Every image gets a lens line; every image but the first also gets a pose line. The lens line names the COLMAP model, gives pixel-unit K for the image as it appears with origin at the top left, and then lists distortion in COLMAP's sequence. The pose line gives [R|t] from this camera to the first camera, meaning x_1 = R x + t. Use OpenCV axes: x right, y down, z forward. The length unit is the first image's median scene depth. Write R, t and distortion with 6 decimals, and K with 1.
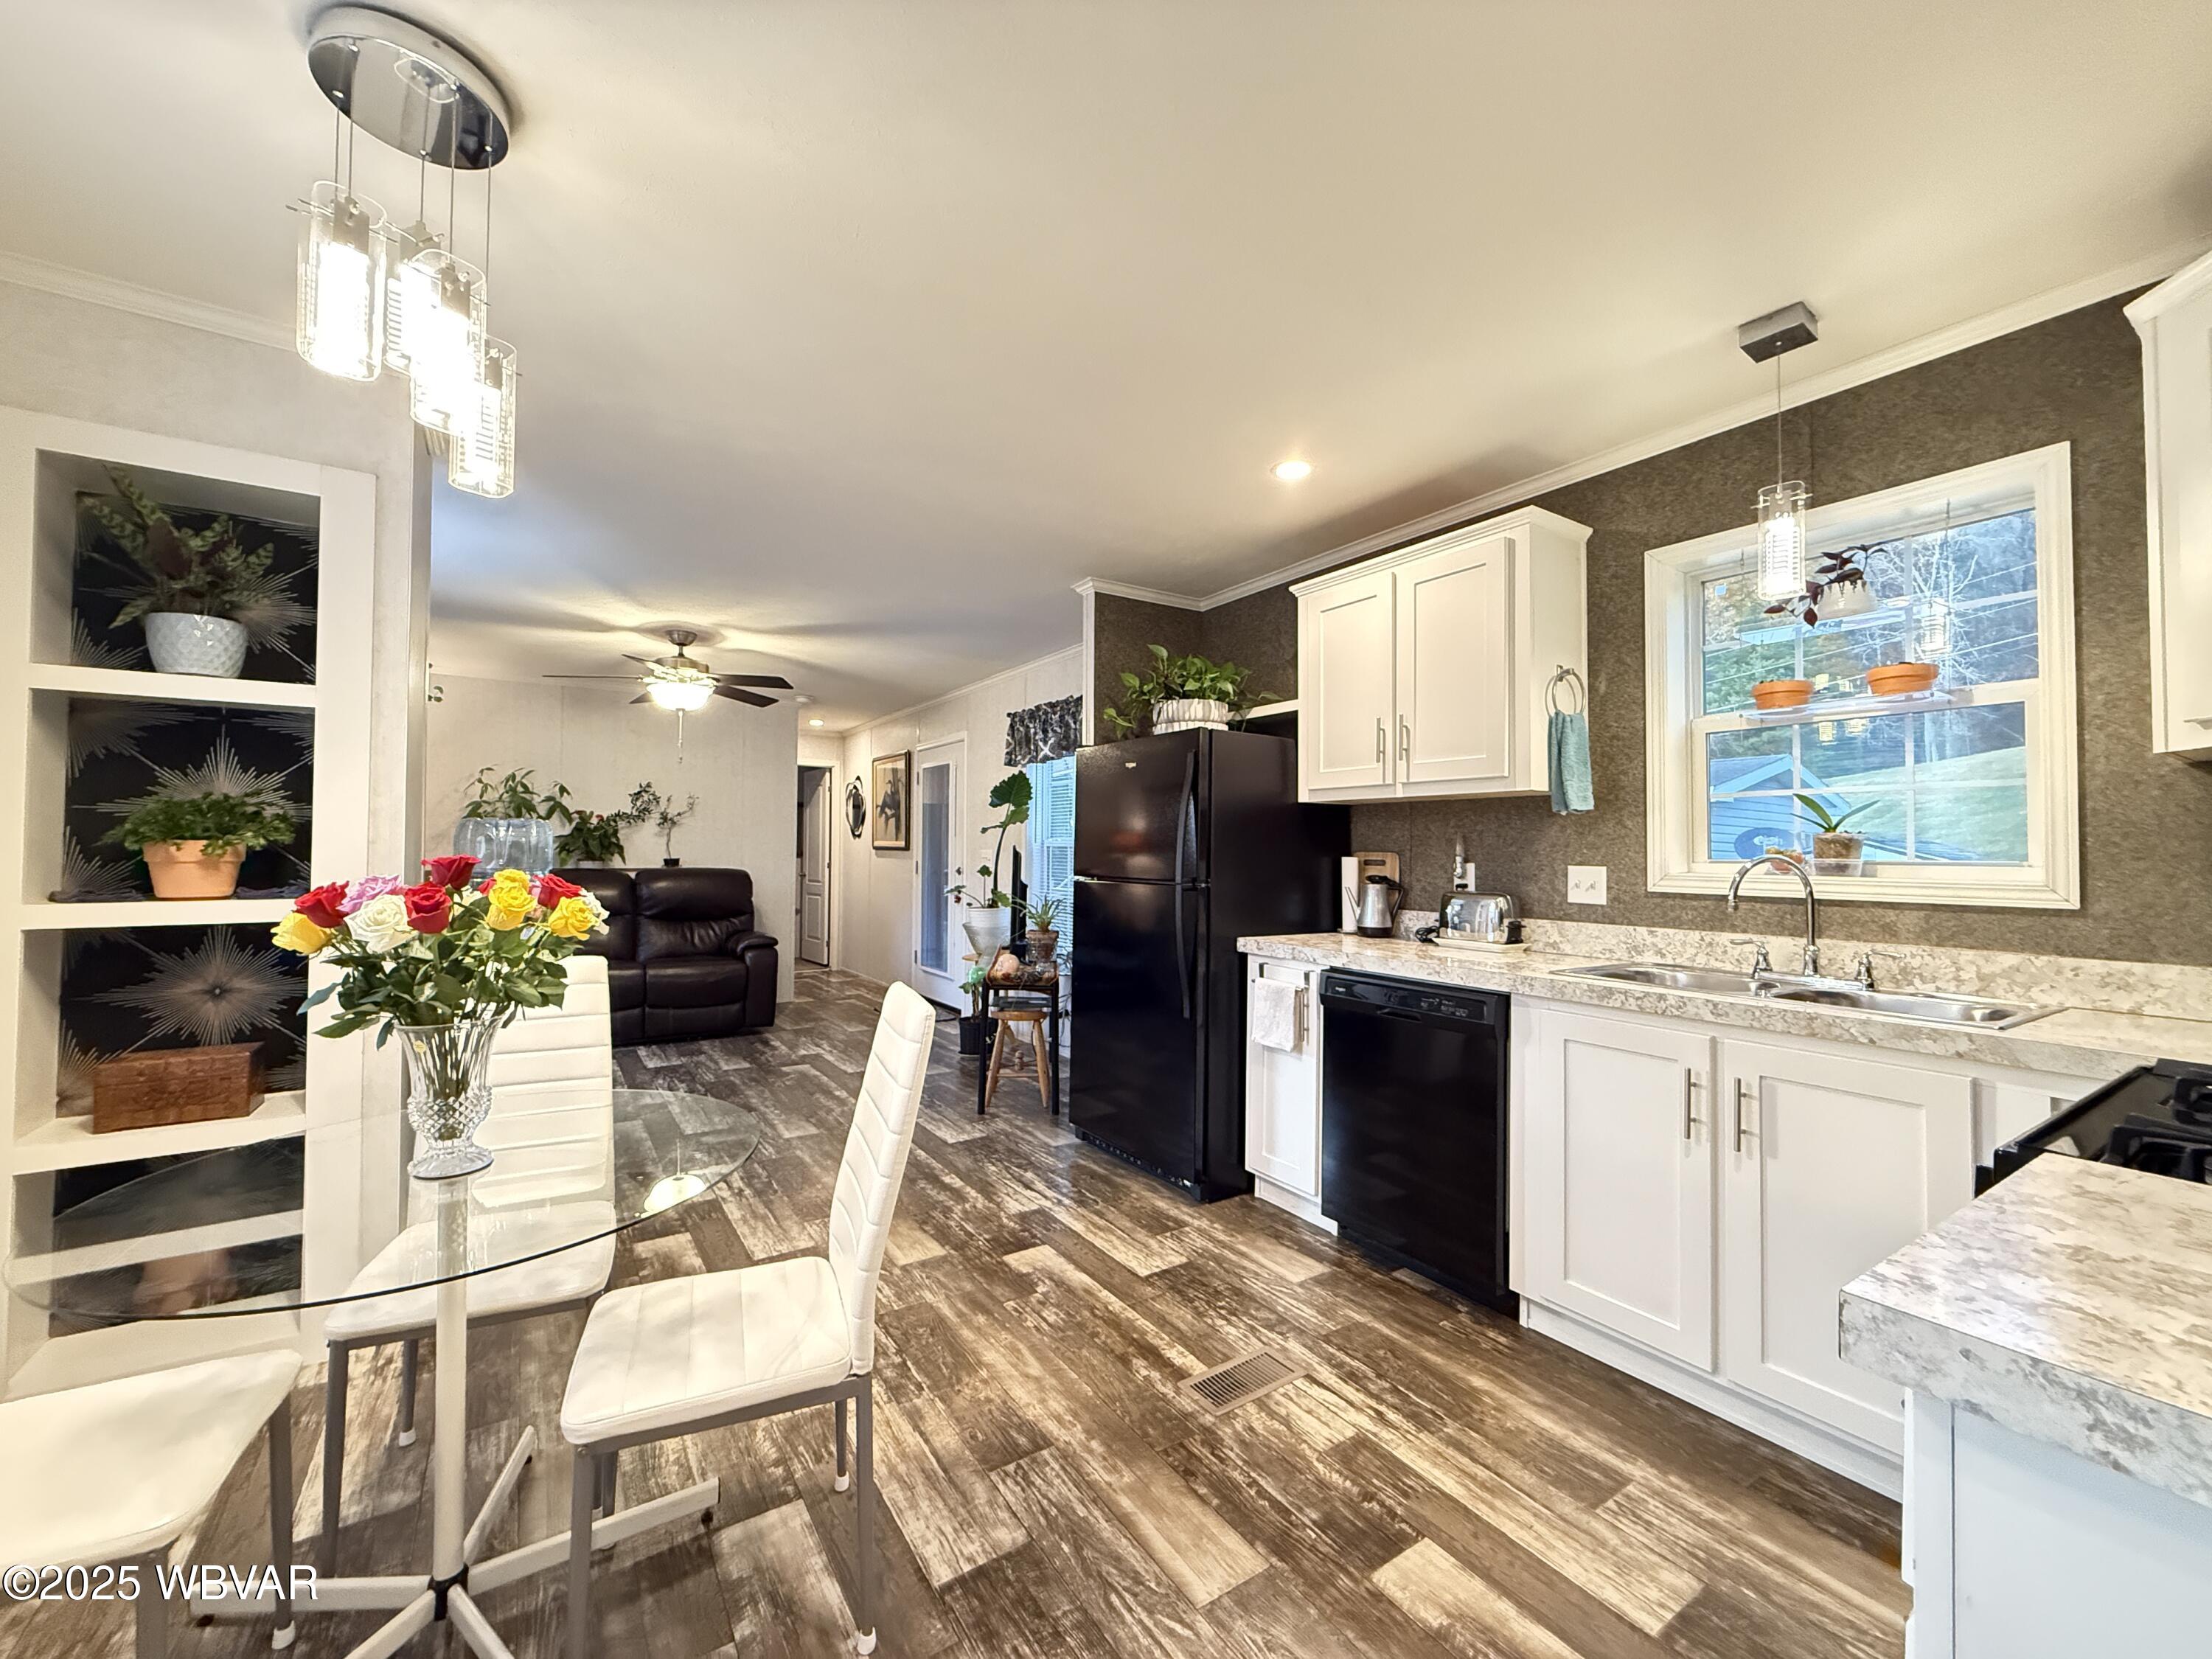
lens RADIAL K [[883.0, 0, 1106.3], [0, 883.0, 832.1], [0, 0, 1]] dist [-0.002714, 0.000349]
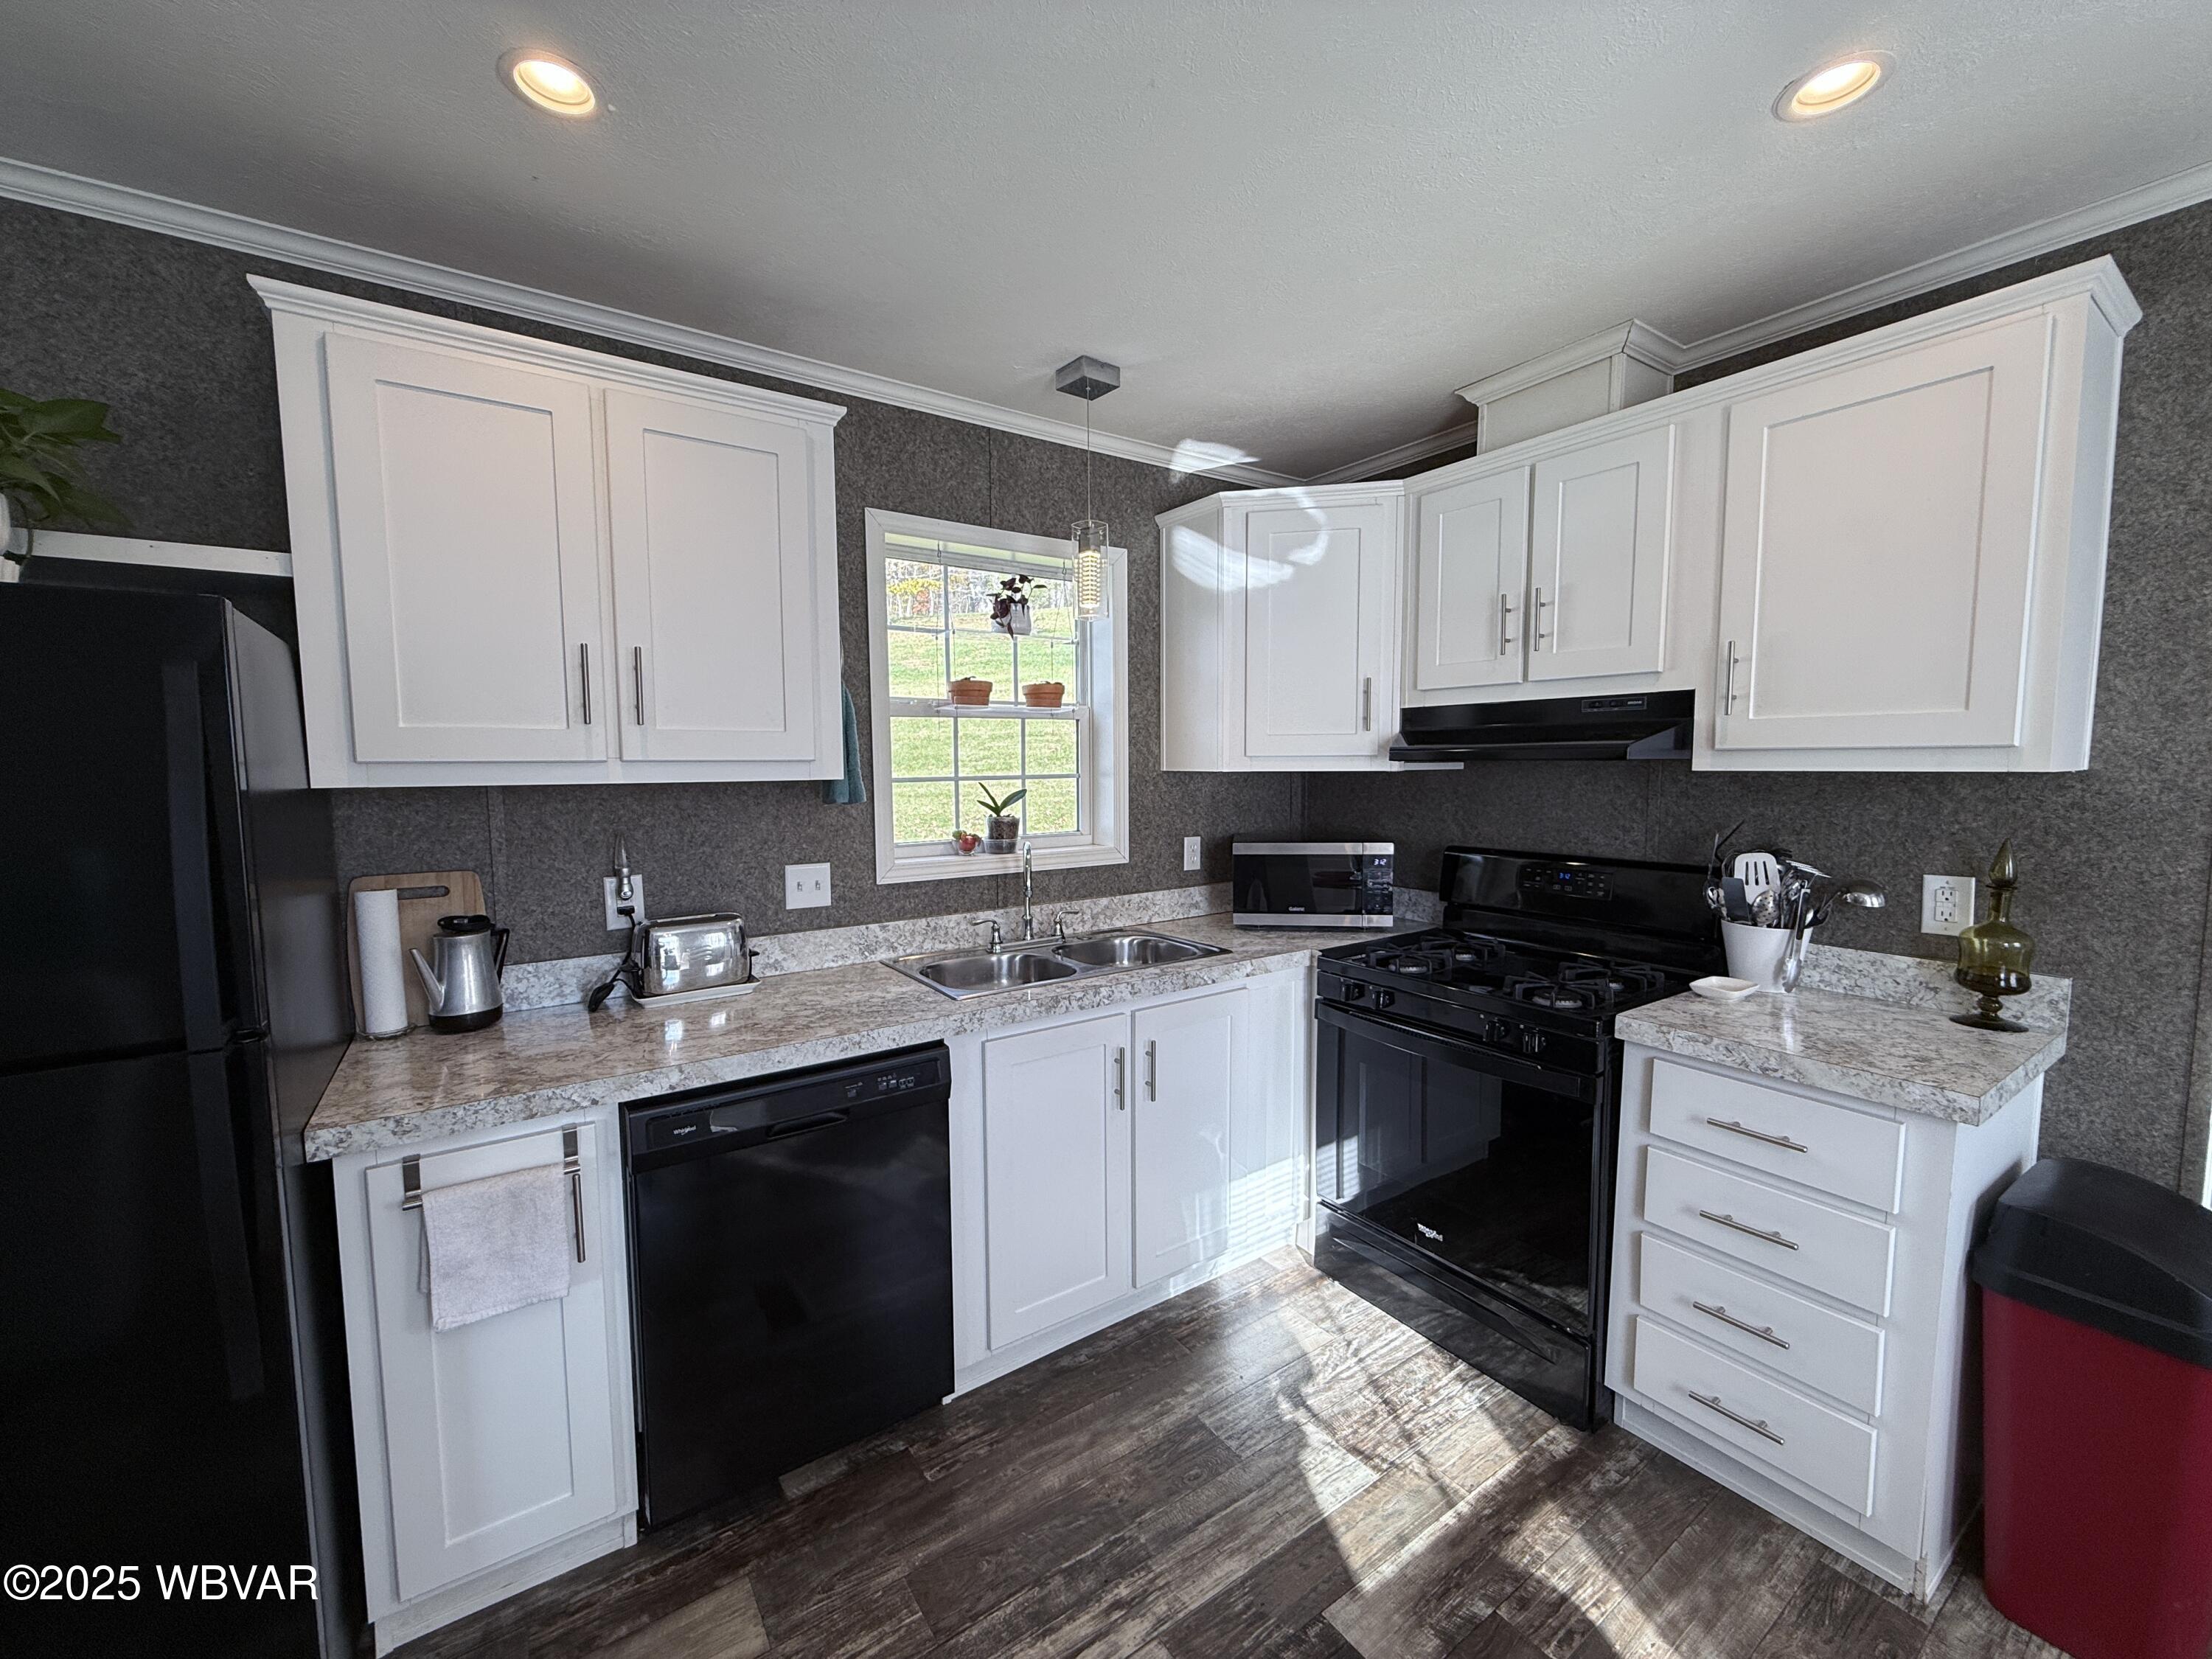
lens RADIAL K [[883.0, 0, 1096.4], [0, 883.0, 829.3], [0, 0, 1]] dist [-0.002714, 0.000349]
pose [[-0.017097, -0.088537, 0.995926, -0.390808], [-0.017292, 0.995949, 0.088242, -0.096573], [-0.999704, -0.015712, -0.018558, 0.983080]]
